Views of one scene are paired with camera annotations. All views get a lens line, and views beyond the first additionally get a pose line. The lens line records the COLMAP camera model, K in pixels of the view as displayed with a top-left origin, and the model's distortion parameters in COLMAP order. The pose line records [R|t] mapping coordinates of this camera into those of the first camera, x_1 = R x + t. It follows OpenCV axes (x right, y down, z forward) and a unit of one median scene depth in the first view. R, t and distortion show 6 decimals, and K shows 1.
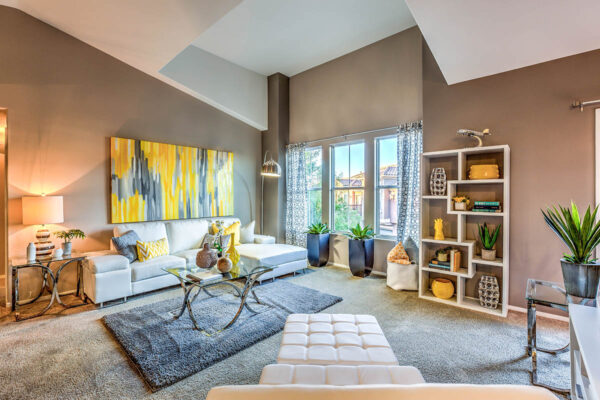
lens RADIAL K [[271.5, 0, 302.6], [0, 271.5, 198.9], [0, 0, 1]] dist [-0.033588, 0.011819]
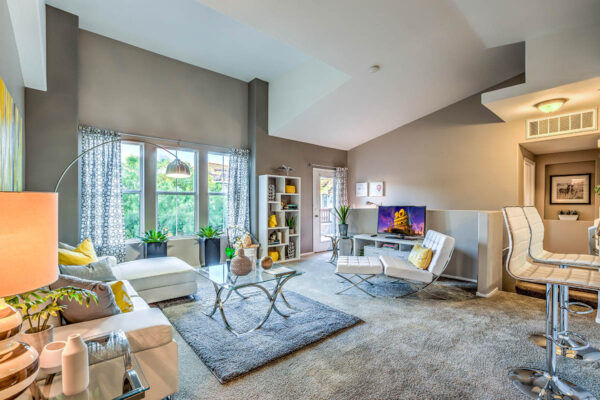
lens RADIAL K [[281.1, 0, 301.8], [0, 281.1, 203.3], [0, 0, 1]] dist [0.001388, 0.001343]
pose [[0.106195, -0.006700, 0.994323, -1.245195], [0.001200, 0.999977, 0.006610, -0.012303], [-0.994345, 0.000491, 0.106200, 0.646937]]
